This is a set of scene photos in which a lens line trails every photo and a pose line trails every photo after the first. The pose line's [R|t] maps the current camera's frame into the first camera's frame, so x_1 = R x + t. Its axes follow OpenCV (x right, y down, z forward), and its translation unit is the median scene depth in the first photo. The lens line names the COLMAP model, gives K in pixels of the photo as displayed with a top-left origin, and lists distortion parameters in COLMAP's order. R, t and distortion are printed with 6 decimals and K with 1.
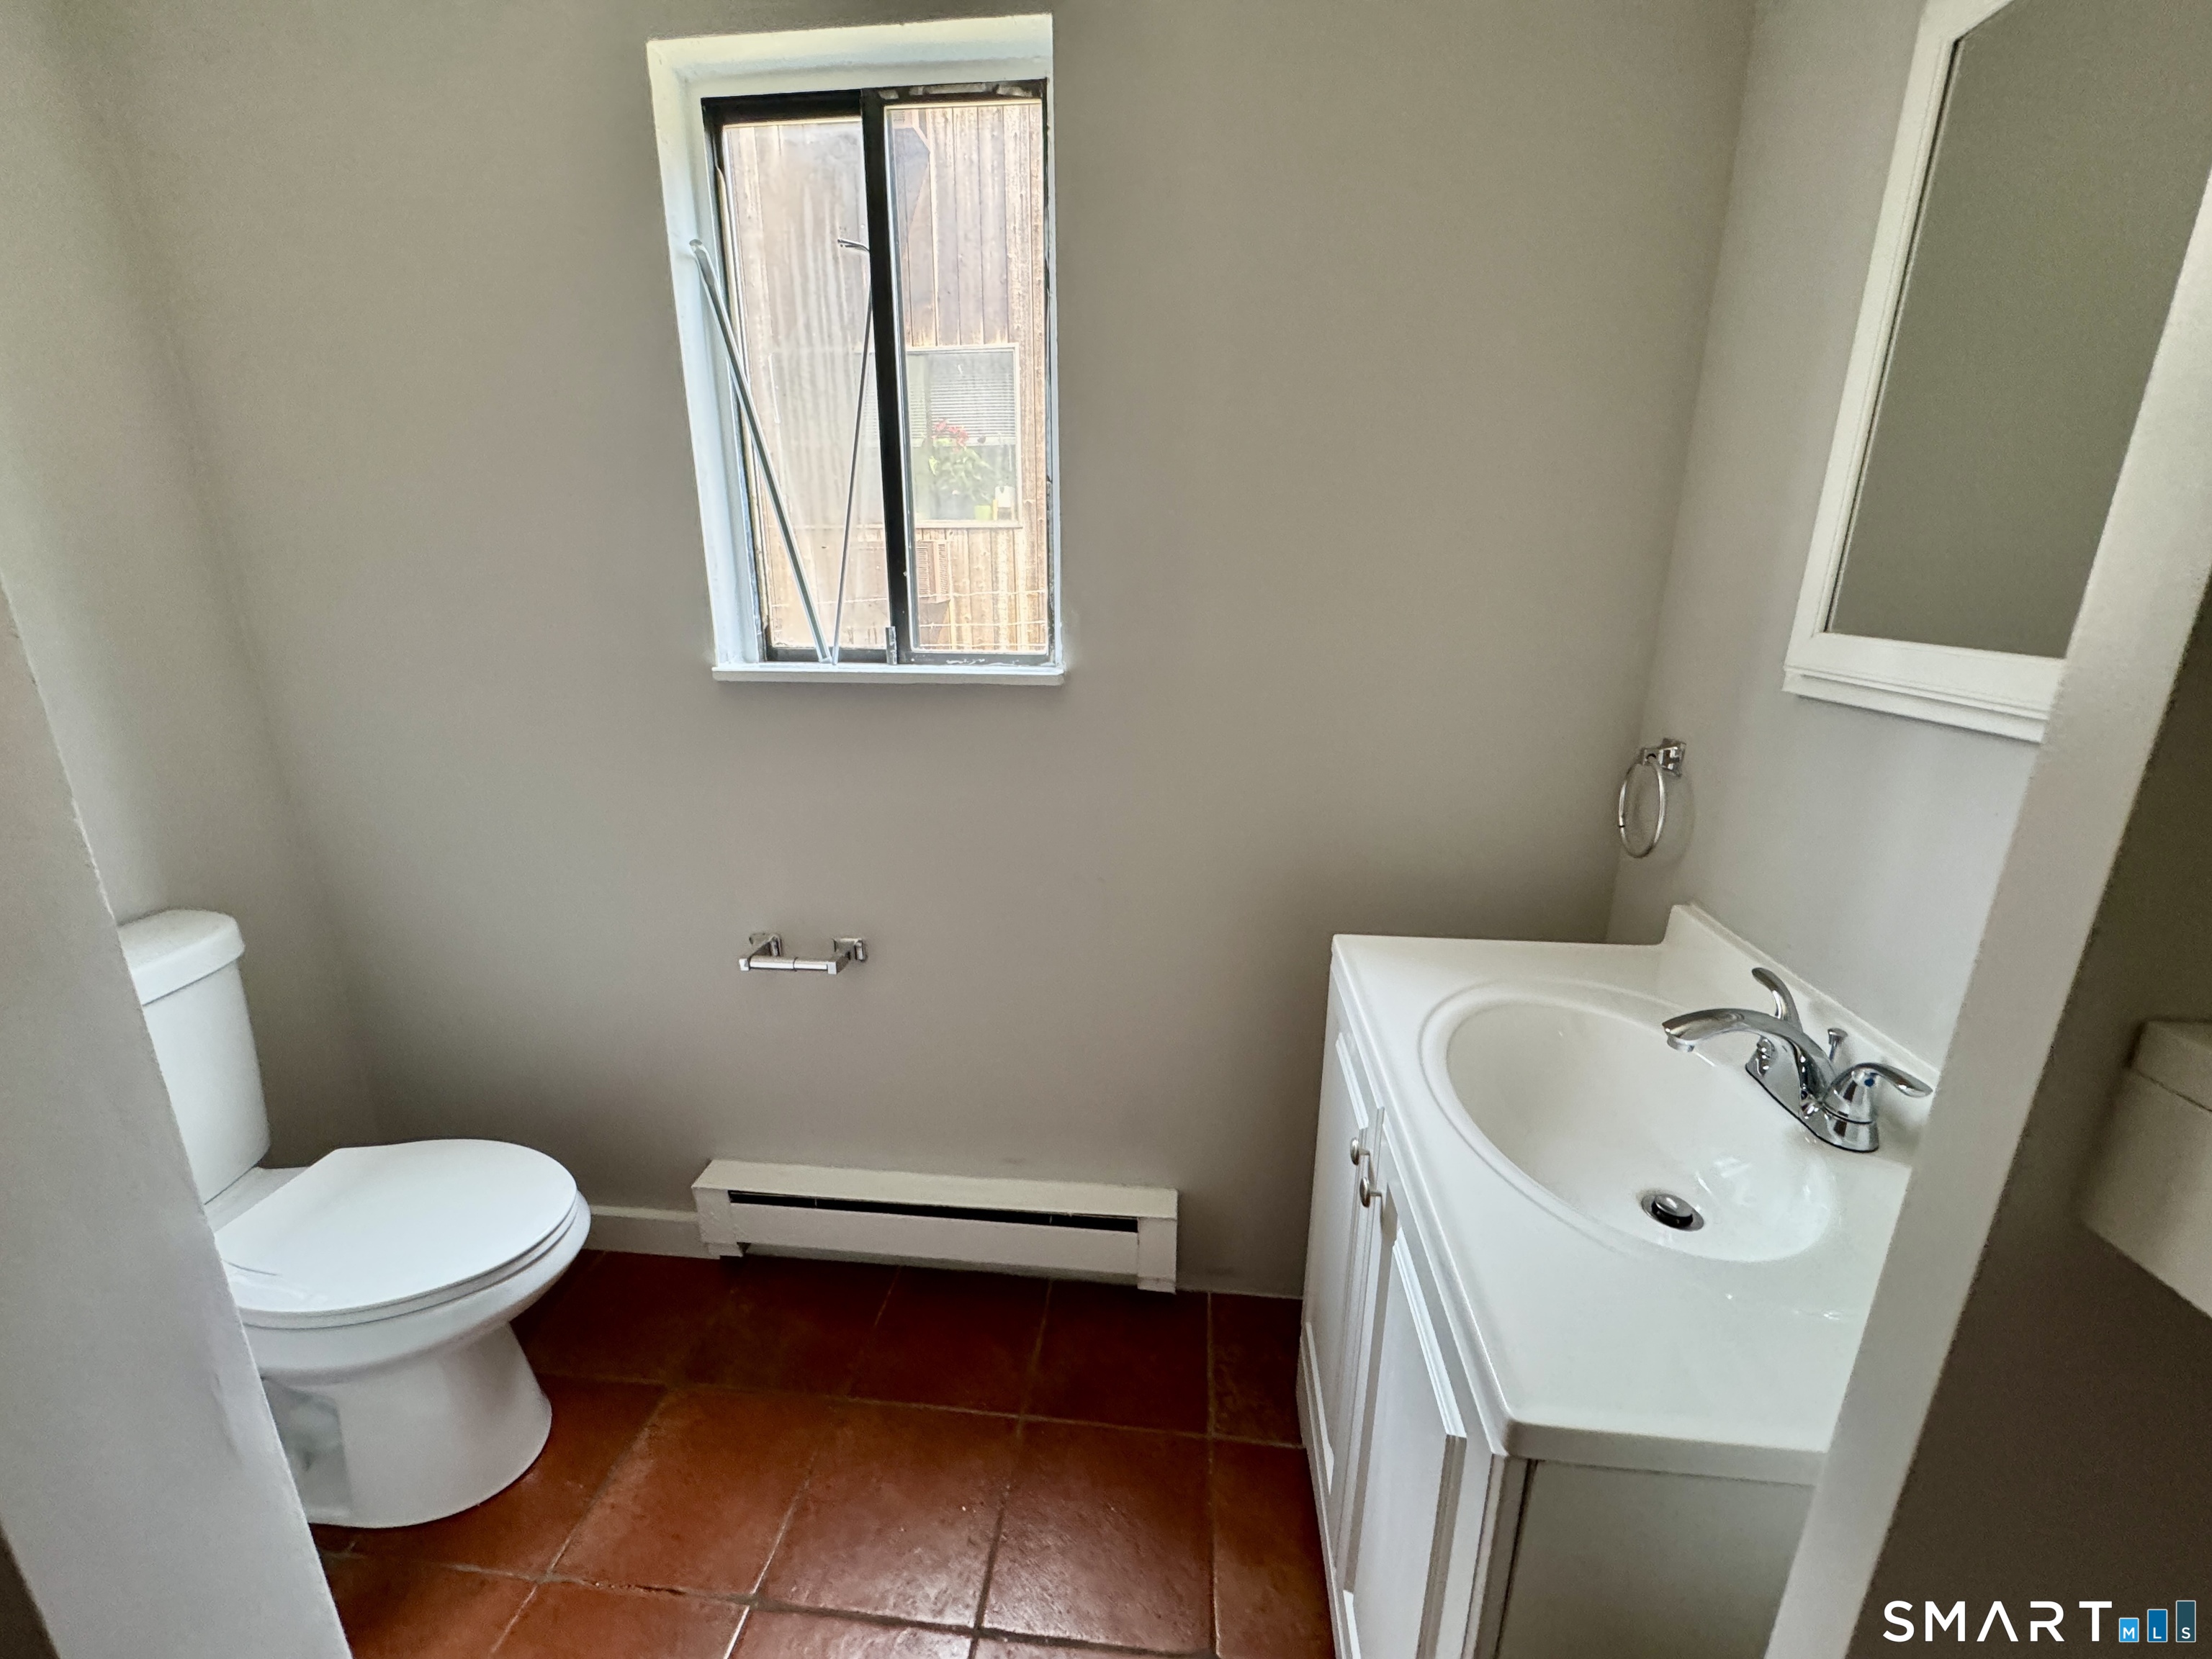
lens RADIAL K [[887.8, 0, 1098.4], [0, 887.8, 829.4], [0, 0, 1]] dist [0.001510, 0.000118]
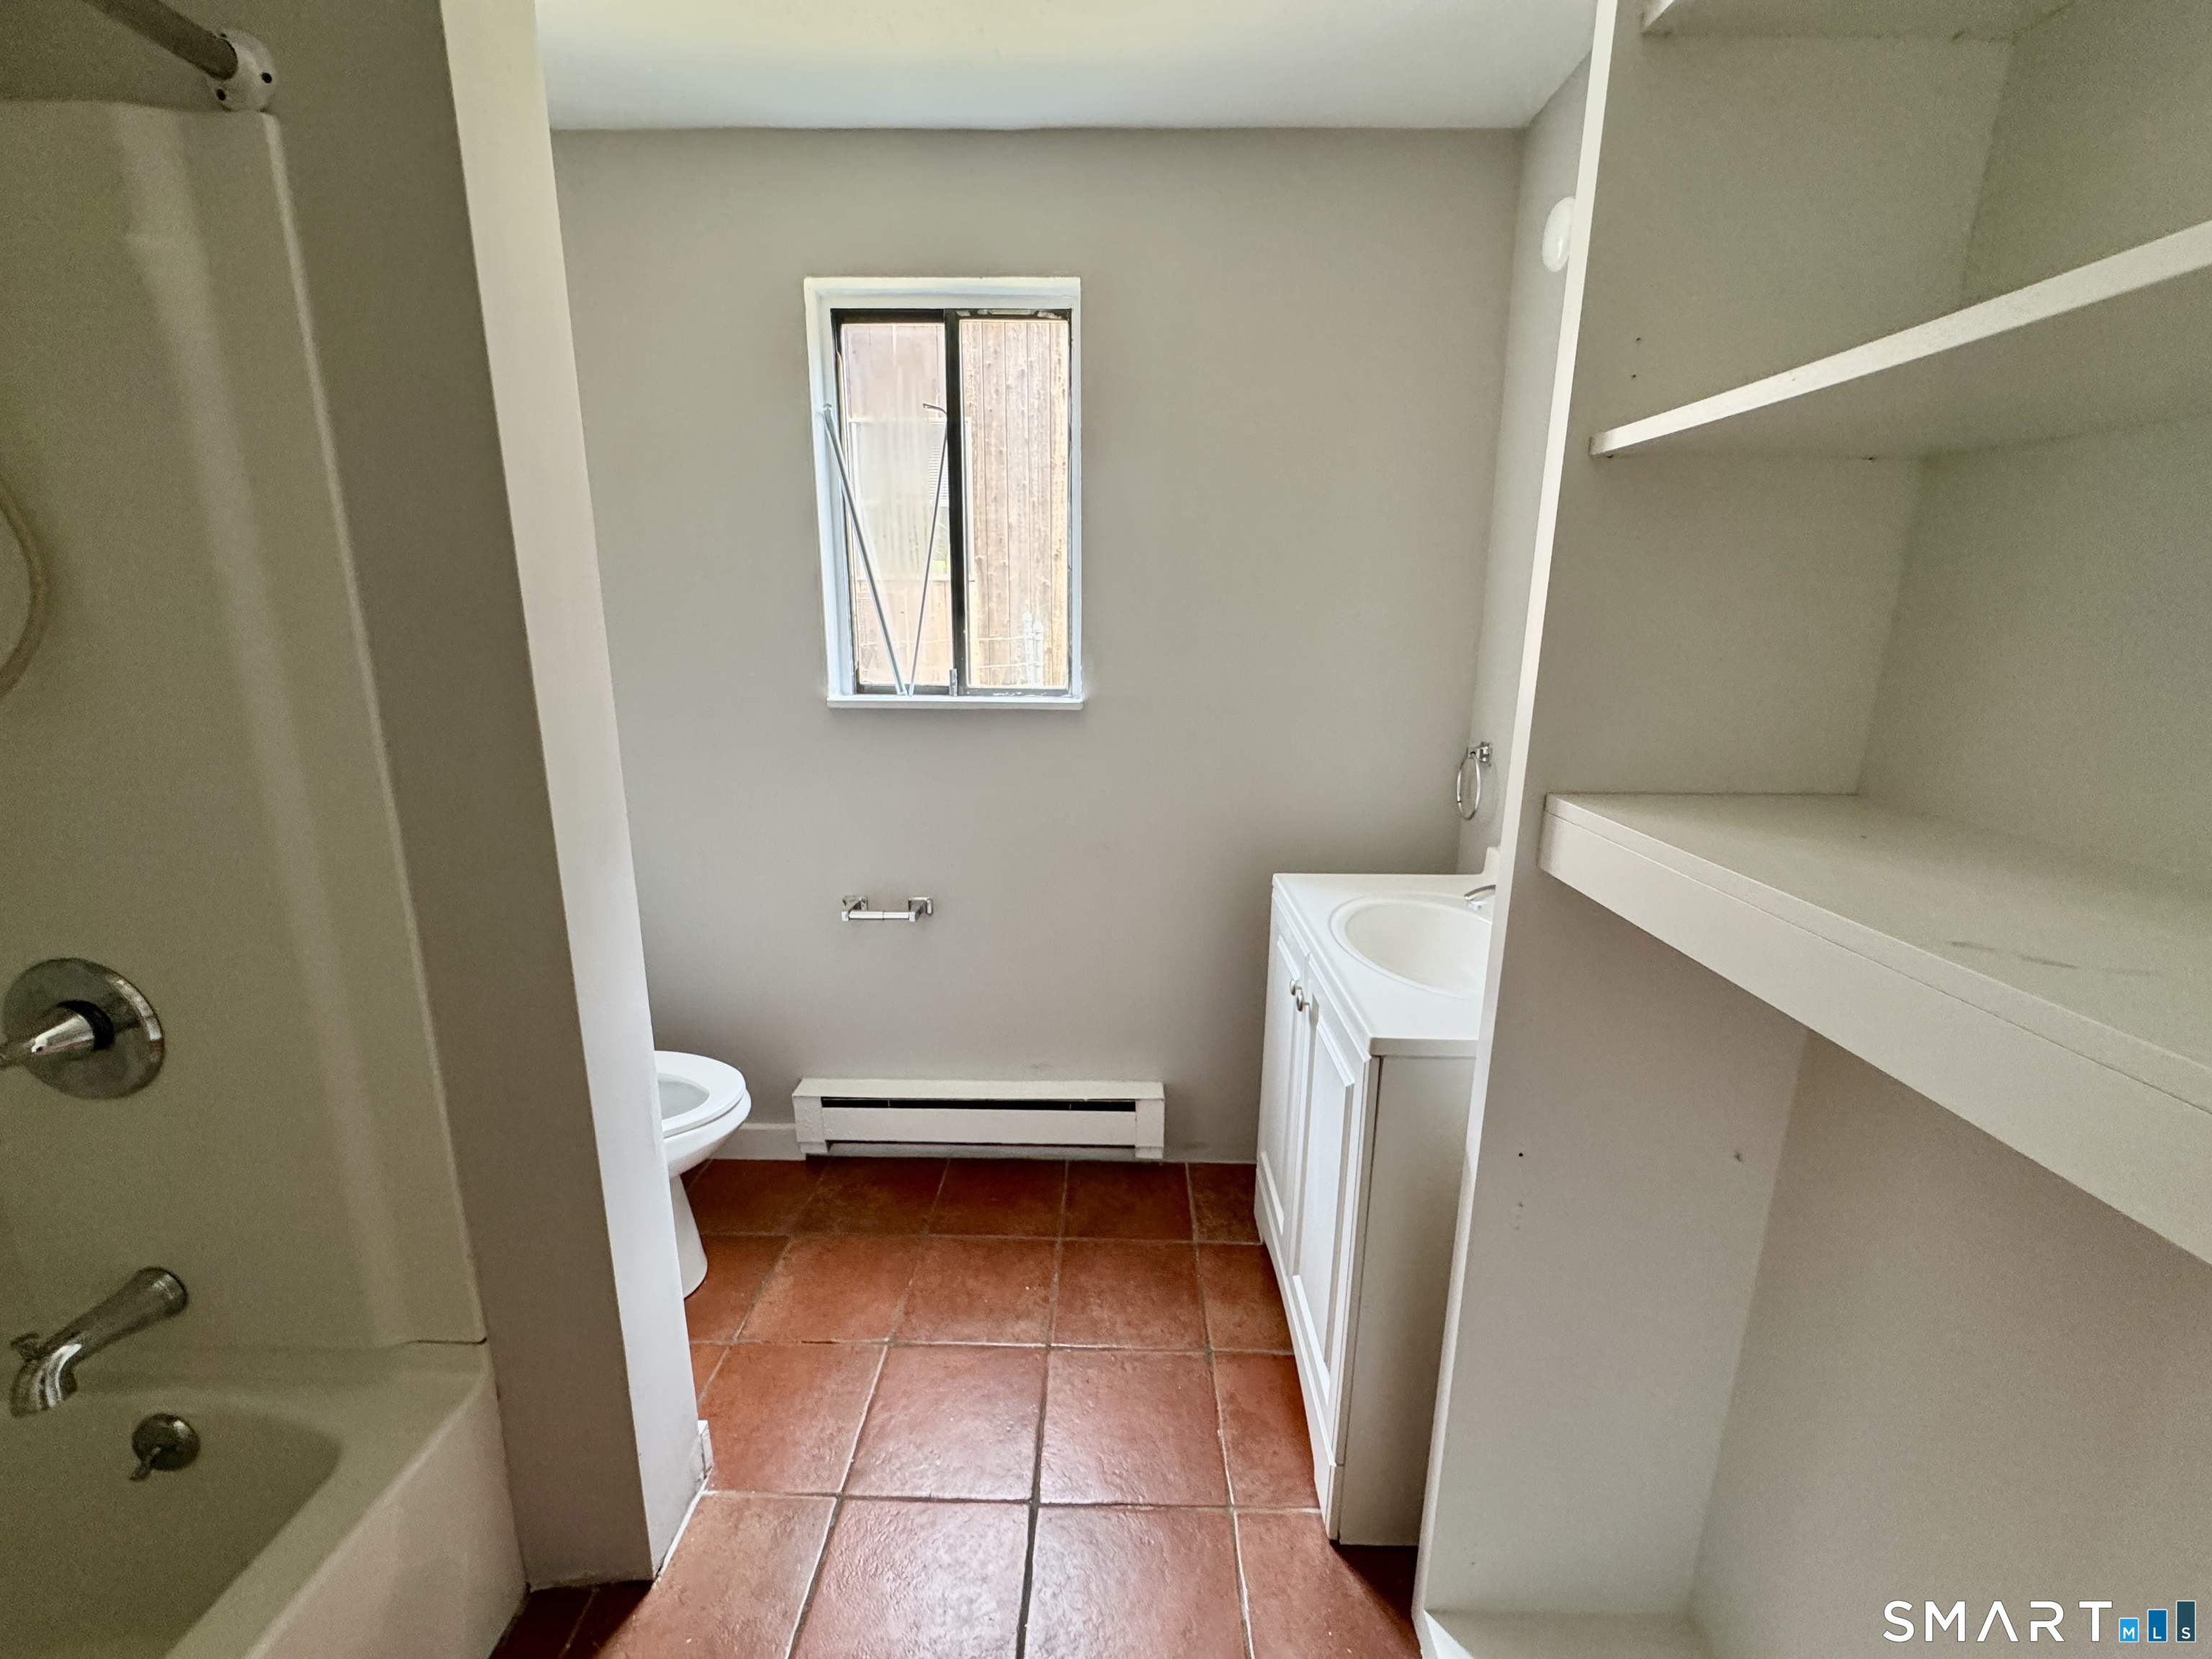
lens RADIAL K [[887.8, 0, 1098.4], [0, 887.8, 829.4], [0, 0, 1]] dist [0.001510, 0.000118]
pose [[0.996203, -0.013730, 0.085973, -0.135503], [0.017779, 0.998759, -0.046517, 0.094416], [-0.085228, 0.047869, 0.995211, -0.404954]]
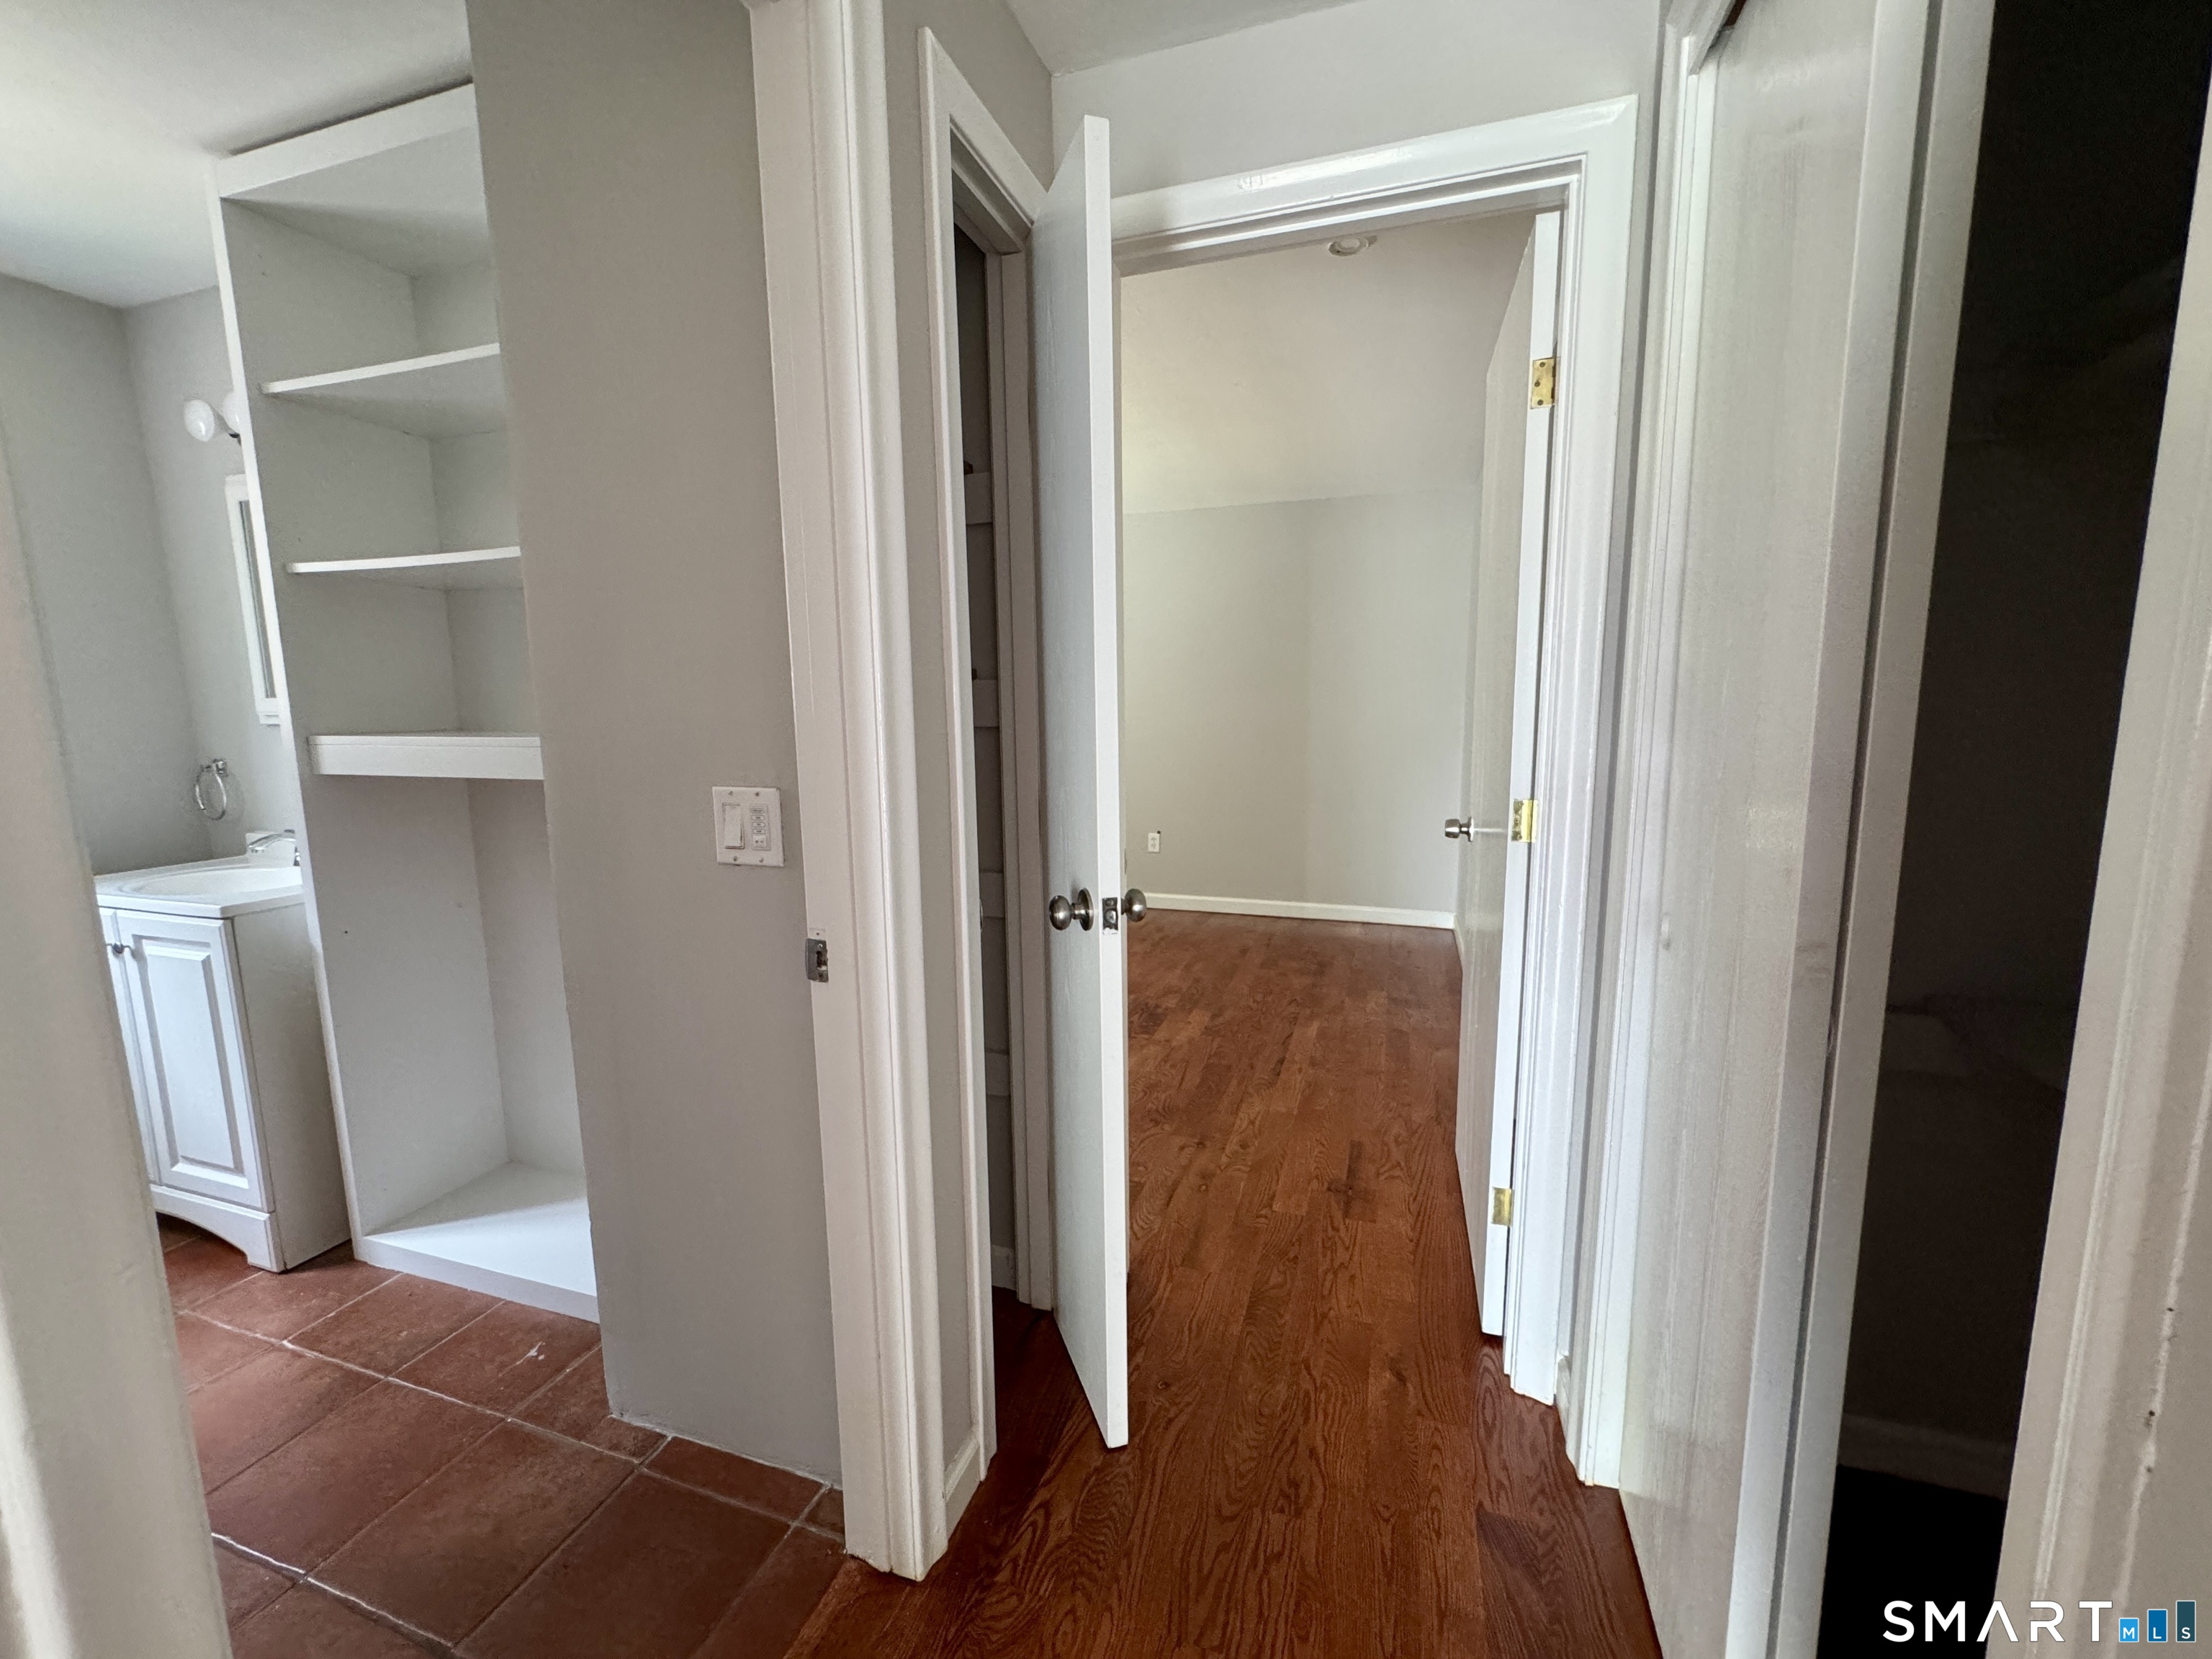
lens RADIAL K [[887.8, 0, 1098.4], [0, 887.8, 829.4], [0, 0, 1]] dist [0.001510, 0.000118]
pose [[0.218018, -0.138437, 0.966076, -0.767249], [0.281880, 0.956633, 0.073471, 0.401290], [-0.934351, 0.256299, 0.247585, -1.144220]]
